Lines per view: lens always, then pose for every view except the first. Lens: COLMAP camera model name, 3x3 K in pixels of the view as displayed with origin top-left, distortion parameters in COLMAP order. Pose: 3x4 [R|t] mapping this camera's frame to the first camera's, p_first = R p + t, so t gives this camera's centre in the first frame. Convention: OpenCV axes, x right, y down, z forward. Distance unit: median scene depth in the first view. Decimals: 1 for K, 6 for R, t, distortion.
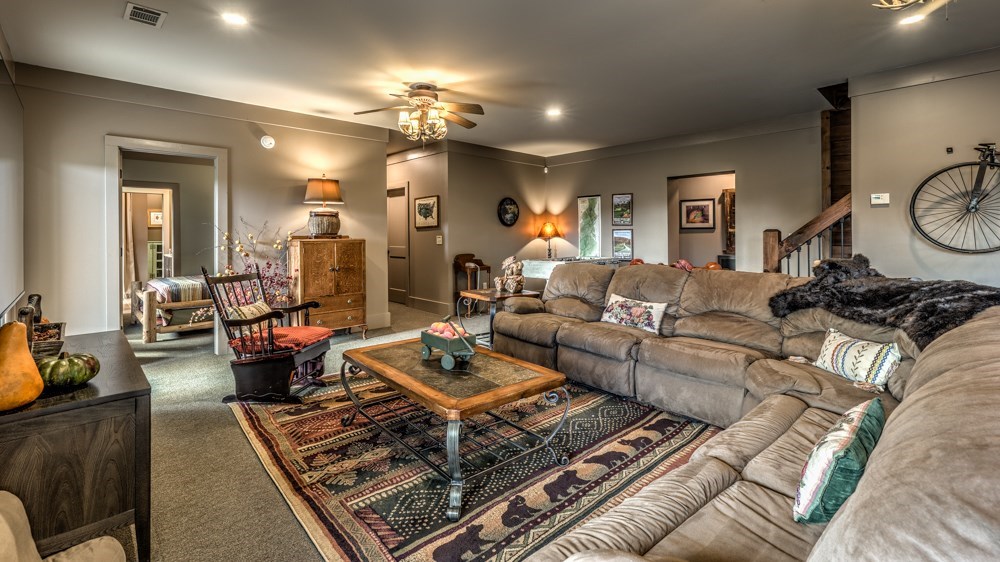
lens RADIAL K [[420.2, 0, 498.0], [0, 420.2, 281.7], [0, 0, 1]] dist [-0.004134, -0.000302]
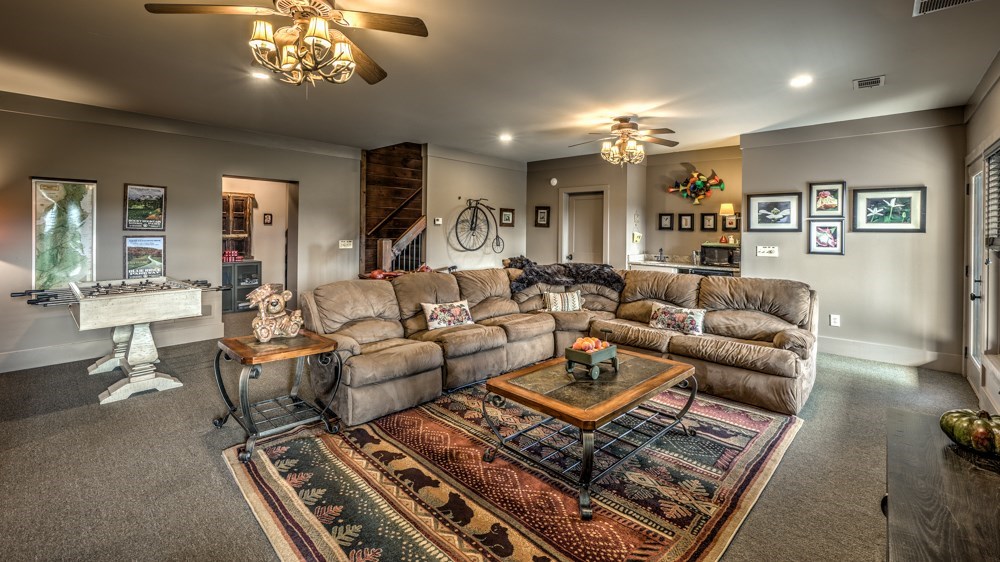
lens RADIAL K [[420.2, 0, 493.9], [0, 420.2, 280.5], [0, 0, 1]] dist [-0.004134, -0.000302]
pose [[-0.040536, -0.104580, 0.993690, -1.192625], [0.106874, 0.988348, 0.108378, -0.188019], [-0.993446, 0.110593, -0.028887, 1.309943]]
